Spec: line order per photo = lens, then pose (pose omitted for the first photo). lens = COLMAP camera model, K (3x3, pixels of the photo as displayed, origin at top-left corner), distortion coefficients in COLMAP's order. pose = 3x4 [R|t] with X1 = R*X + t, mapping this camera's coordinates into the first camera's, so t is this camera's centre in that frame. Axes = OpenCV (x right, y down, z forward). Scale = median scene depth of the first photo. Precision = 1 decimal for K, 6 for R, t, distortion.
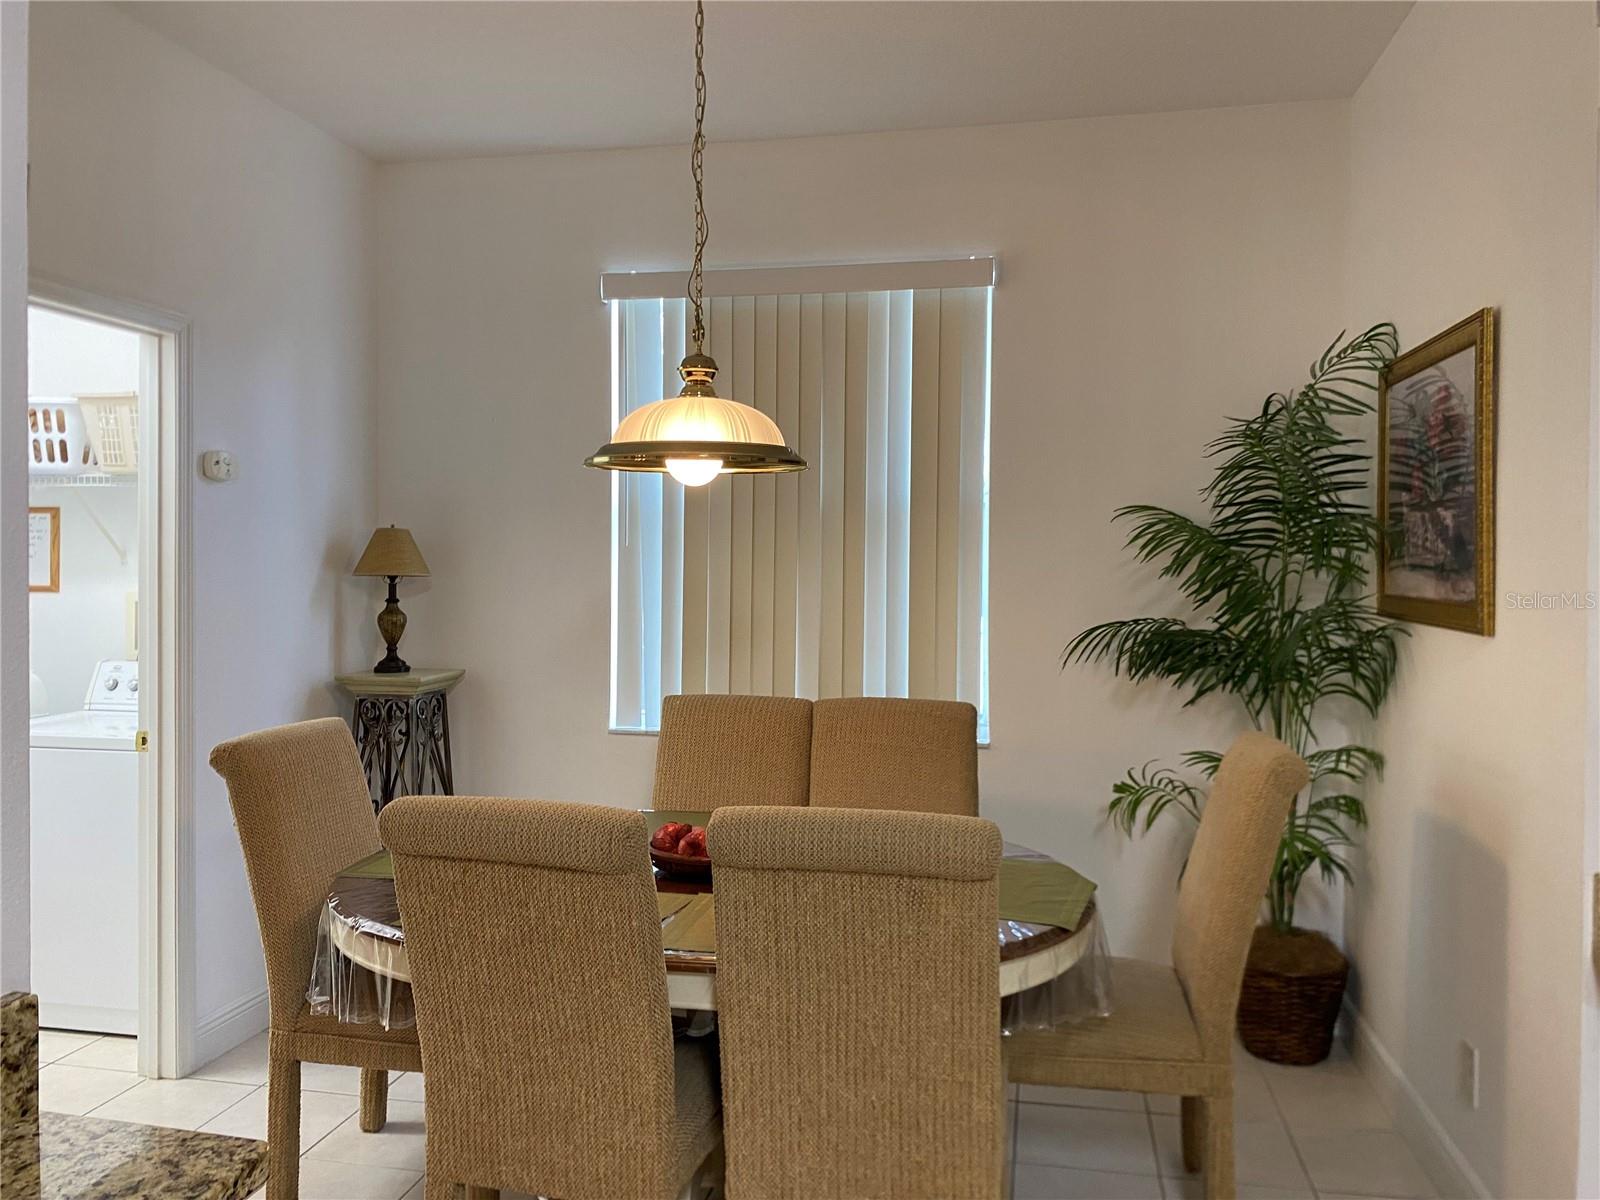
lens RADIAL K [[1216.4, 0, 798.0], [0, 1216.4, 593.7], [0, 0, 1]] dist [0.063381, -0.090711]
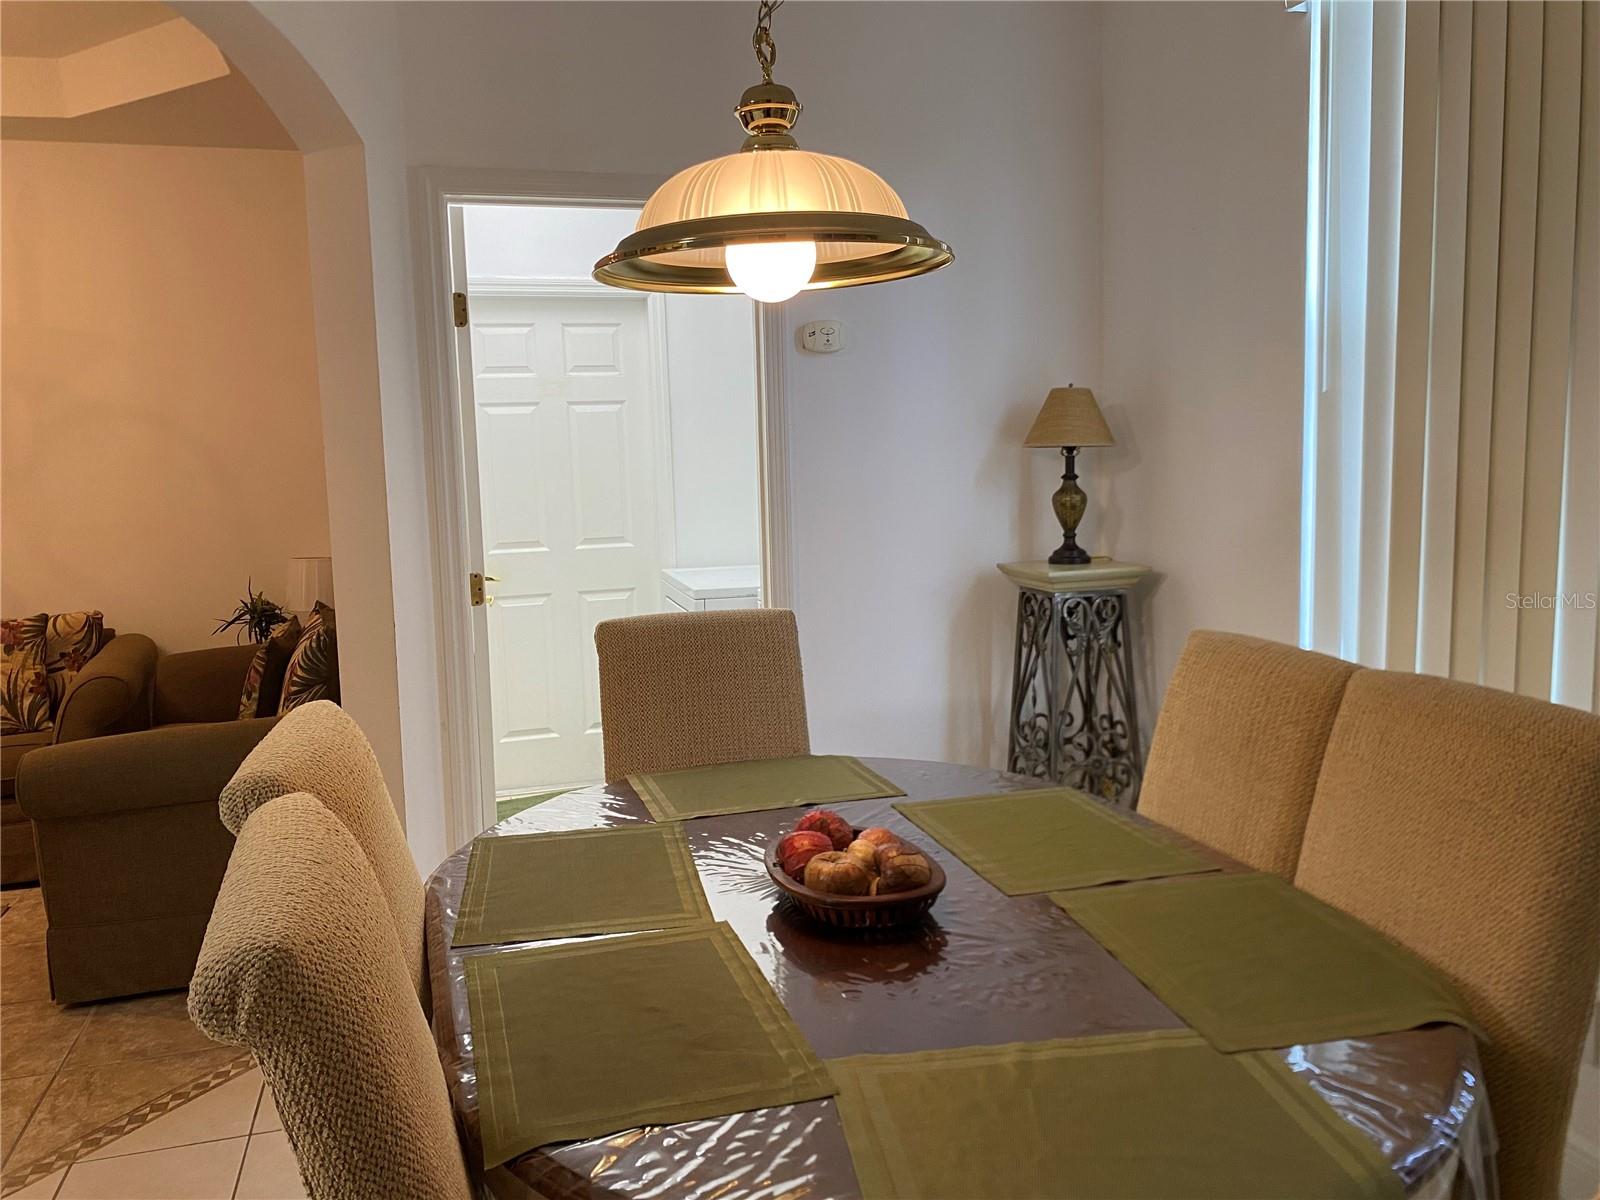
lens RADIAL K [[1216.4, 0, 798.0], [0, 1216.4, 595.2], [0, 0, 1]] dist [0.063381, -0.090711]
pose [[0.466073, 0.080545, -0.881072, 0.316200], [0.014461, 0.995021, 0.098612, 0.001229], [0.884628, -0.058701, 0.462588, 0.451204]]
